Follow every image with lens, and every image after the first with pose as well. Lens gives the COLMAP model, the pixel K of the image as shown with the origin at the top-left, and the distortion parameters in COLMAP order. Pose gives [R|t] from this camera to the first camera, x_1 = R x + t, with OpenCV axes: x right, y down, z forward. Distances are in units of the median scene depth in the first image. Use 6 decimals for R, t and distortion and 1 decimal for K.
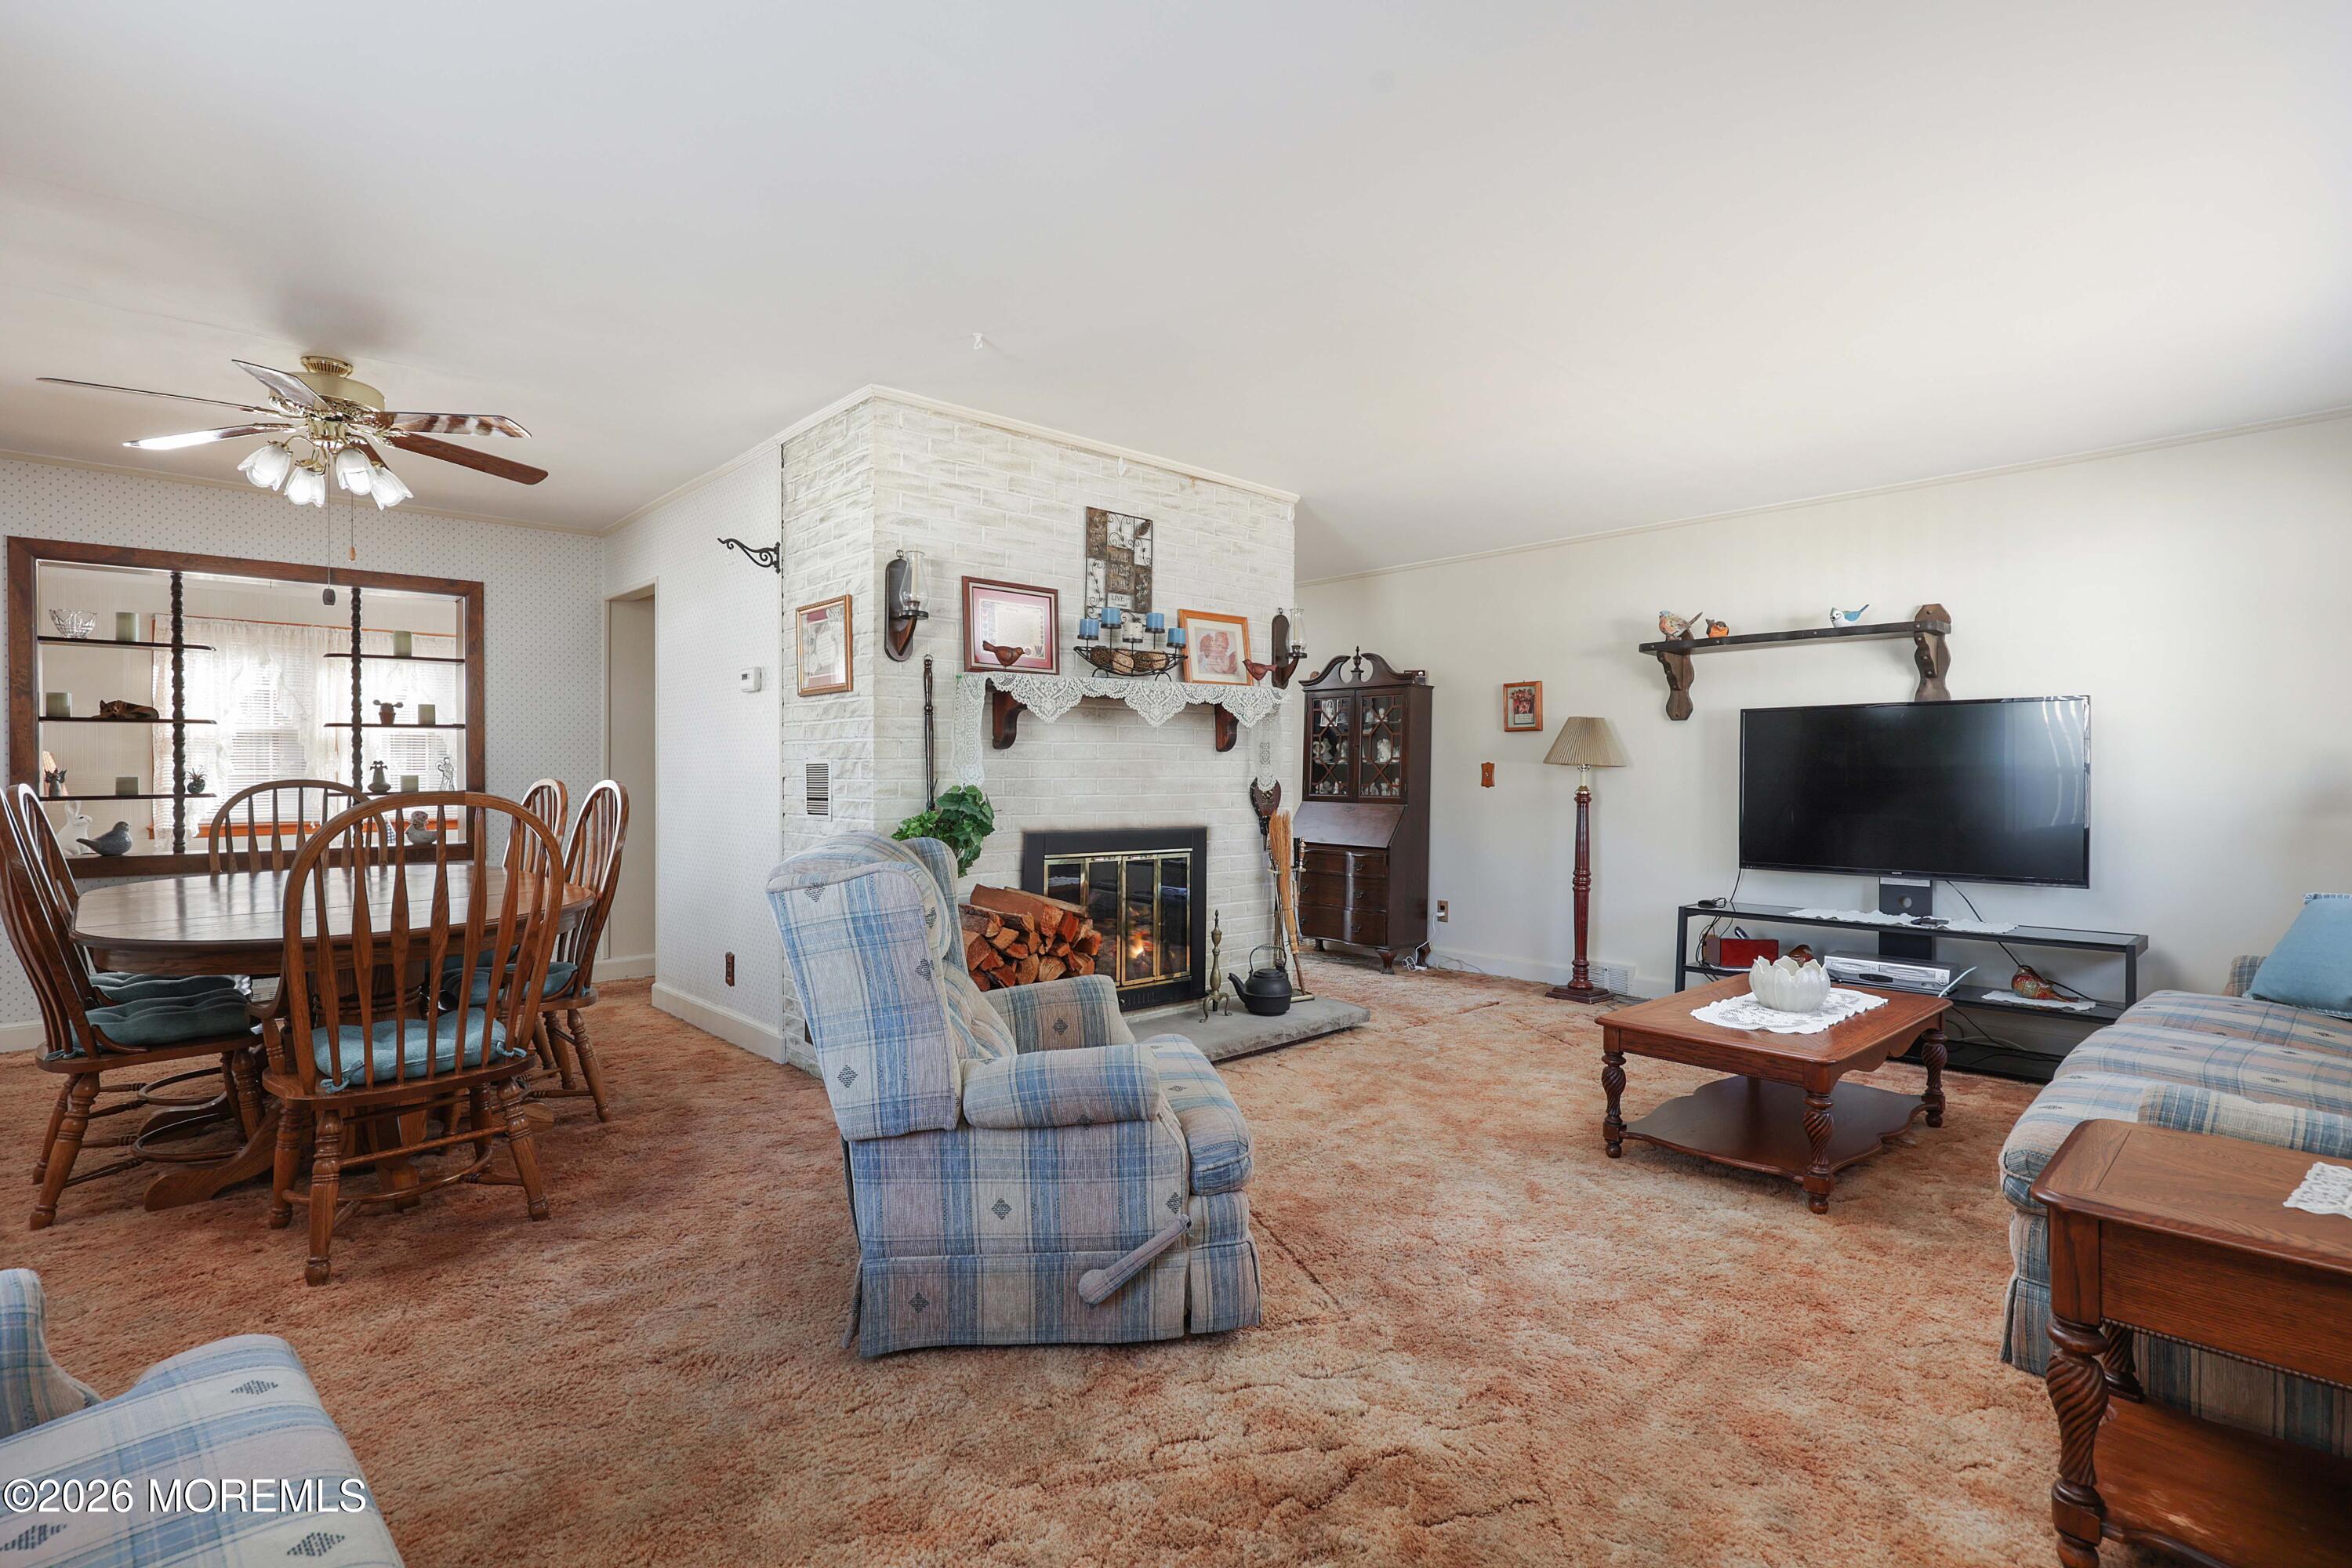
lens RADIAL K [[1158.0, 0, 1180.6], [0, 1158.0, 791.1], [0, 0, 1]] dist [0.001099, 0.000627]
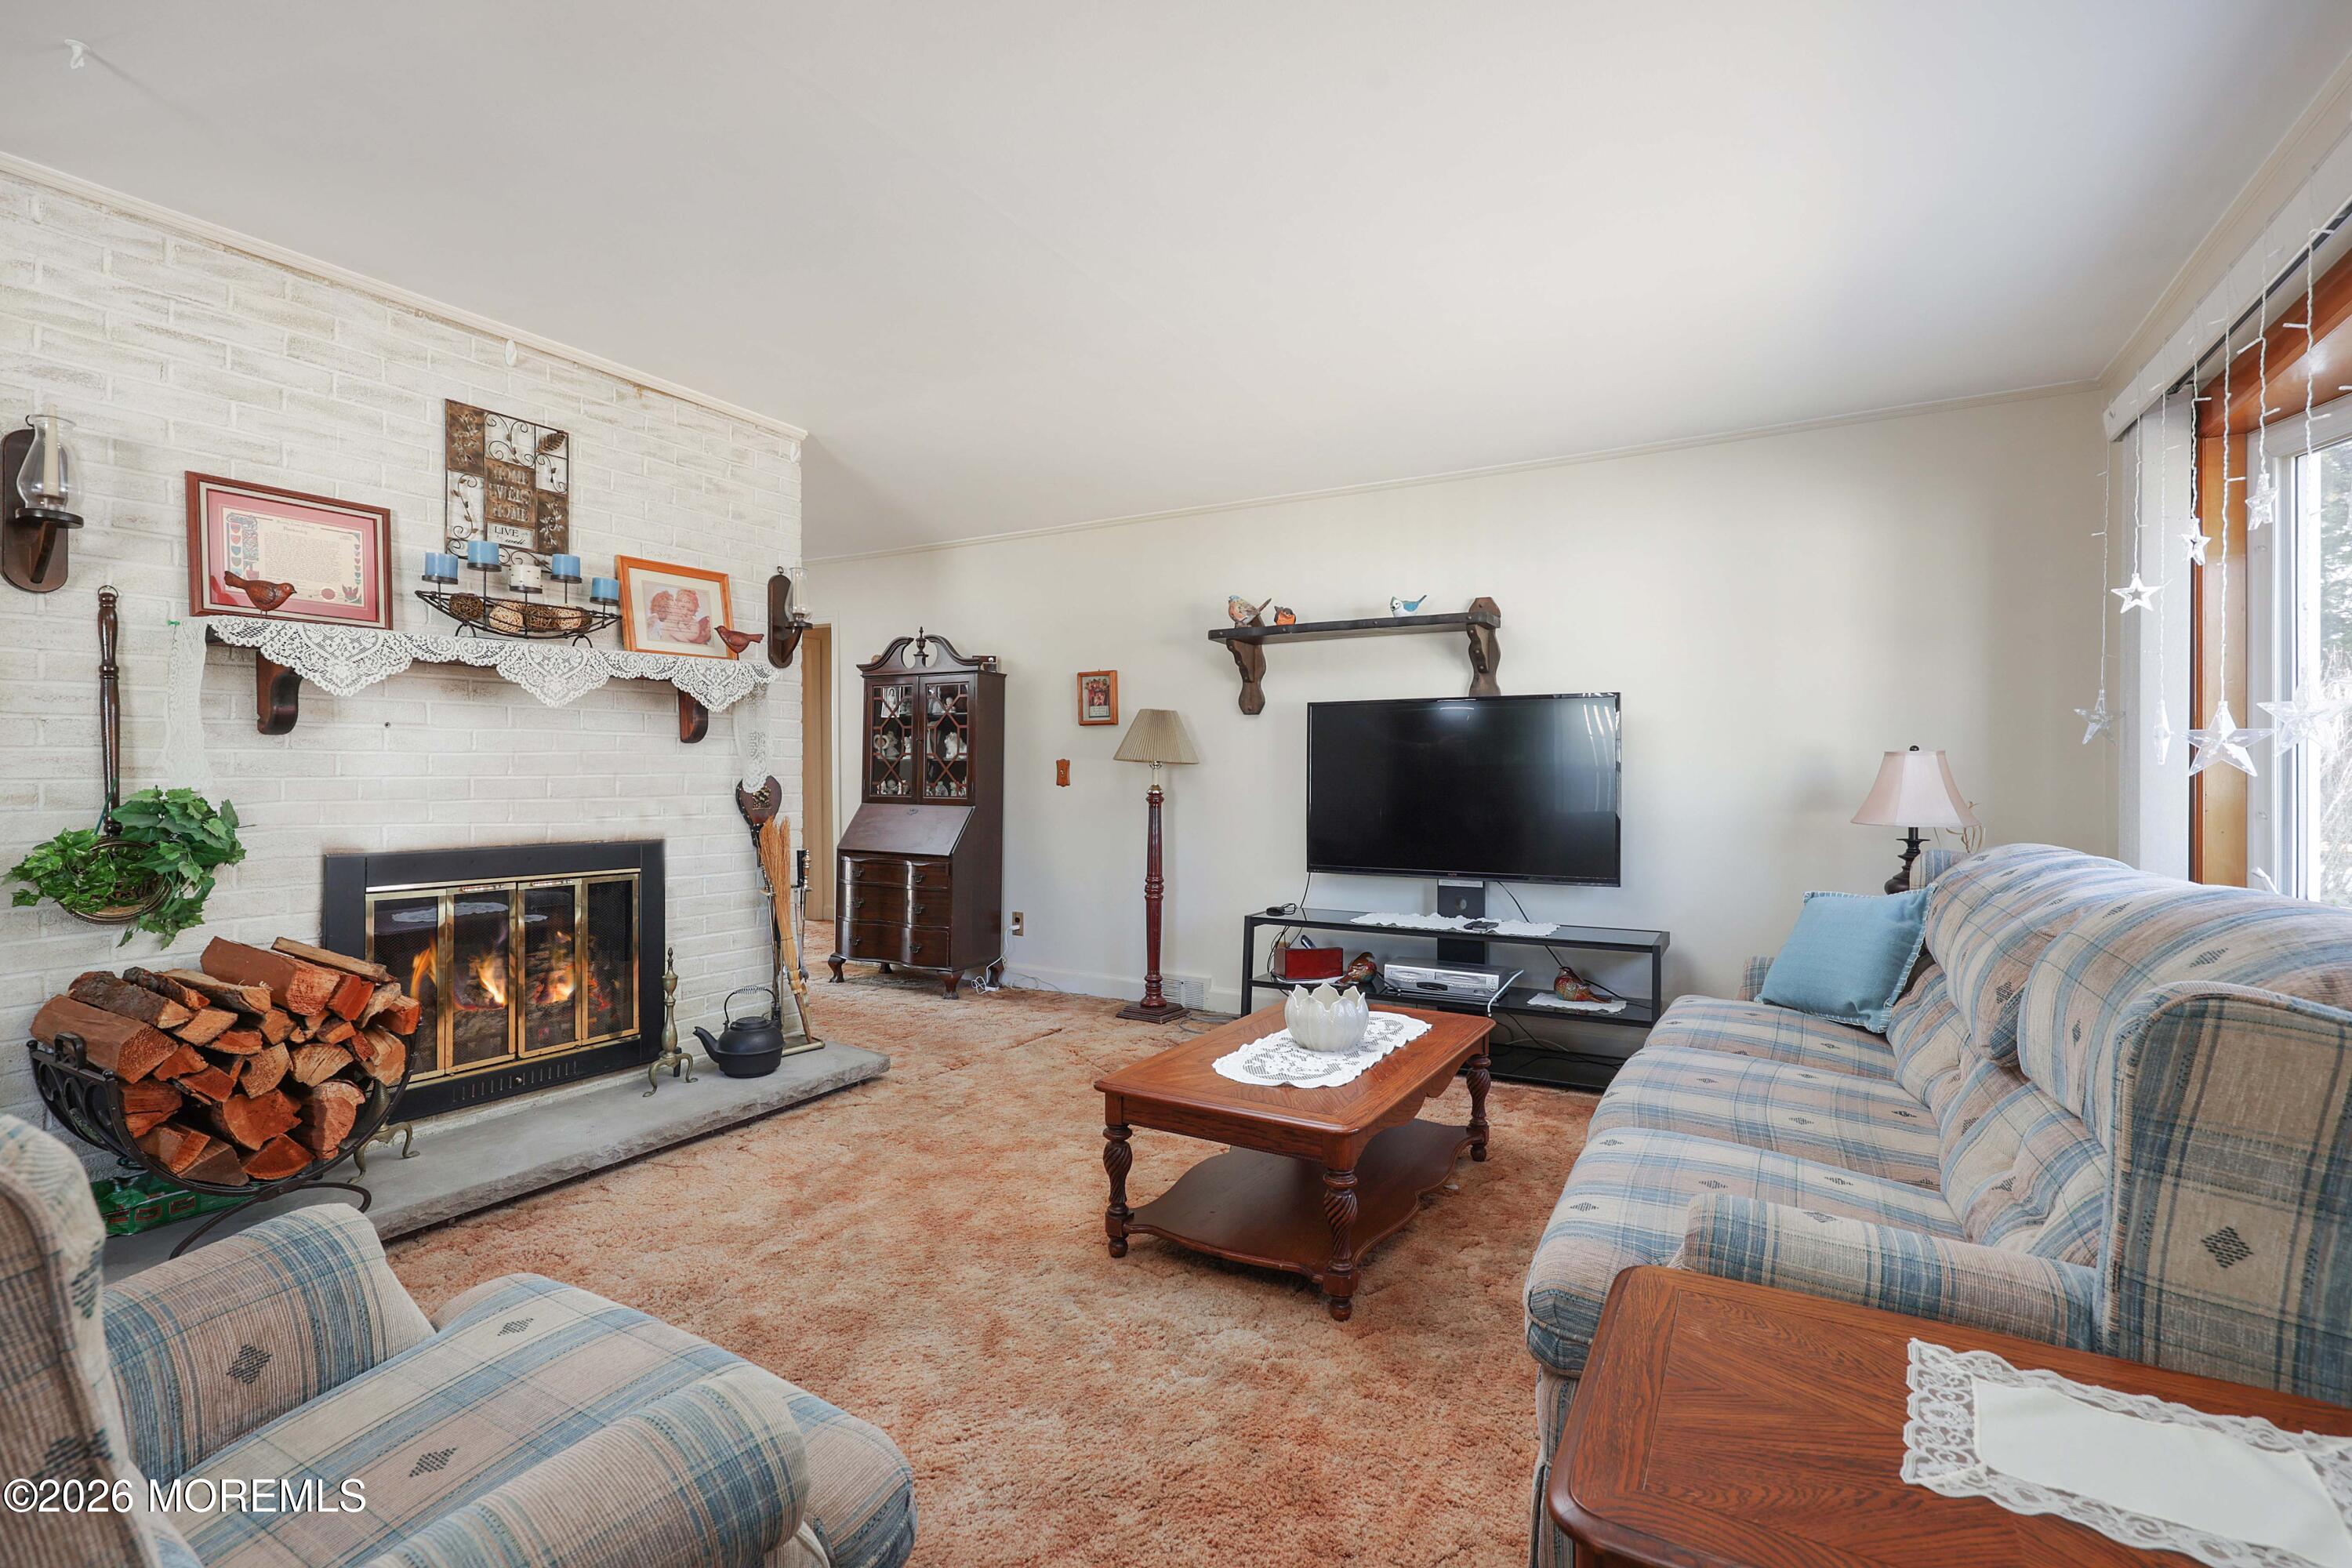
lens RADIAL K [[1158.0, 0, 1180.6], [0, 1158.0, 791.1], [0, 0, 1]] dist [0.001099, 0.000627]
pose [[0.954134, -0.005044, 0.299338, 0.134608], [0.004590, 0.999987, 0.002219, -0.002043], [-0.299346, -0.000744, 0.954144, 0.174963]]
